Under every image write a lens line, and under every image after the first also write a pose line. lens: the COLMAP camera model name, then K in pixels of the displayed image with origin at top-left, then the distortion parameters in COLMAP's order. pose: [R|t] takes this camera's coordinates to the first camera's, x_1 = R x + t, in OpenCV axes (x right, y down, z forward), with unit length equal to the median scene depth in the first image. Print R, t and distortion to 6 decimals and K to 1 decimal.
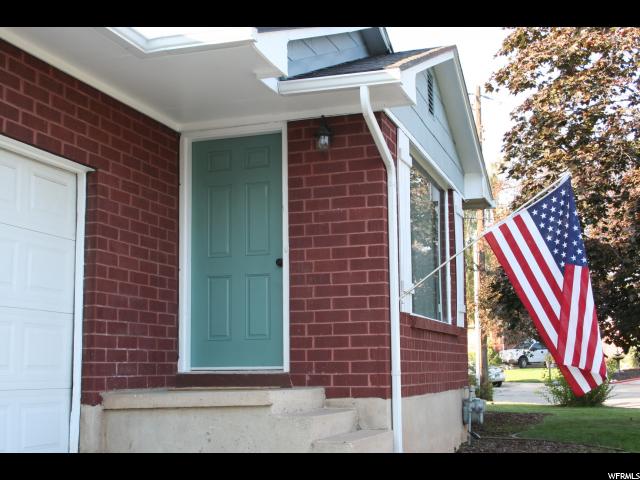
lens RADIAL K [[893.3, 0, 317.6], [0, 893.3, 254.4], [0, 0, 1]] dist [-0.004666, 0.000000]
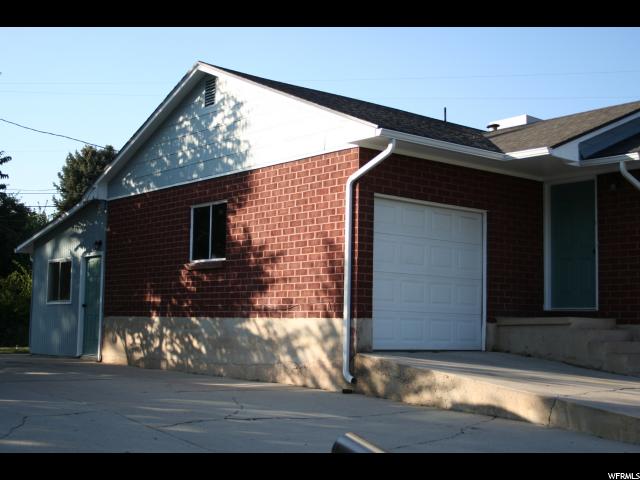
lens RADIAL K [[893.3, 0, 318.4], [0, 893.3, 240.7], [0, 0, 1]] dist [-0.004666, 0.000000]
pose [[0.843782, -0.024797, -0.536112, 0.487644], [0.040225, 0.999044, 0.017100, -0.071246], [0.535176, -0.035993, 0.843973, -0.902257]]
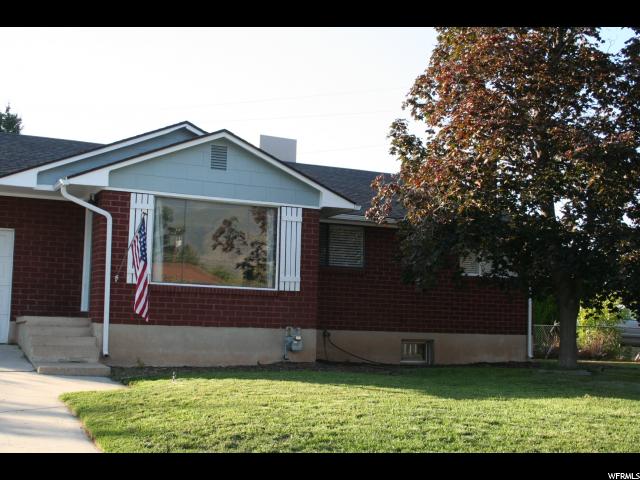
lens RADIAL K [[893.3, 0, 315.7], [0, 893.3, 242.1], [0, 0, 1]] dist [-0.004666, 0.000000]
pose [[0.672448, -0.044010, -0.738835, 2.013360], [0.061985, 0.998072, -0.003037, 0.002996], [0.737544, -0.043754, 0.673880, -0.068952]]
